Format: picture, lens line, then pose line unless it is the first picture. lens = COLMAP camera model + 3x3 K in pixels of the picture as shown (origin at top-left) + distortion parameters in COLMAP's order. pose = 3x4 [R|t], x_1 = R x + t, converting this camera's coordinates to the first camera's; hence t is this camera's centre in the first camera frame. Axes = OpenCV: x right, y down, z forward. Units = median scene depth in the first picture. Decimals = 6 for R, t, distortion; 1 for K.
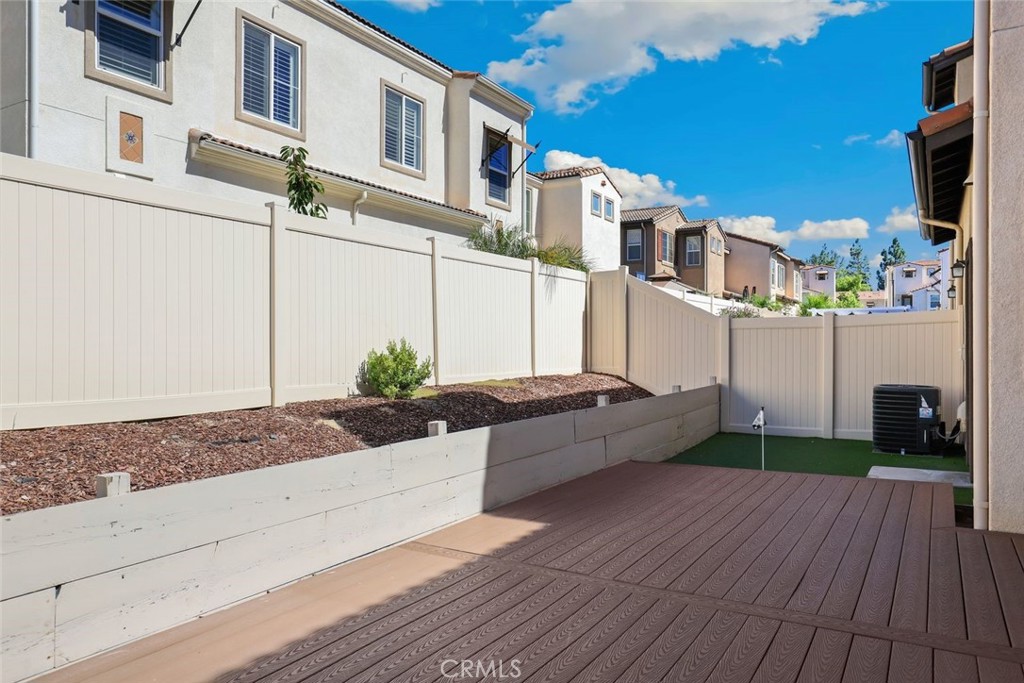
lens RADIAL K [[705.1, 0, 505.5], [0, 705.1, 339.8], [0, 0, 1]] dist [0.006203, 0.002800]
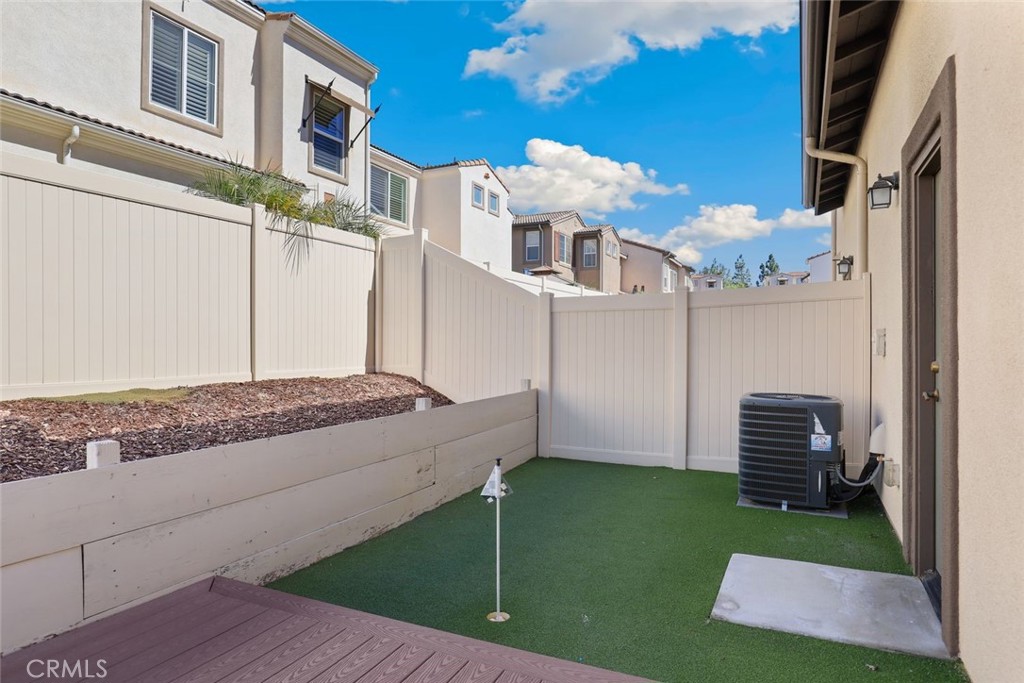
lens RADIAL K [[554.2, 0, 519.9], [0, 554.2, 340.4], [0, 0, 1]] dist [-0.009362, -0.003132]
pose [[0.996929, 0.001441, 0.078301, 0.179395], [-0.001498, 0.999999, 0.000661, 0.009178], [-0.078300, -0.000776, 0.996930, 0.327967]]
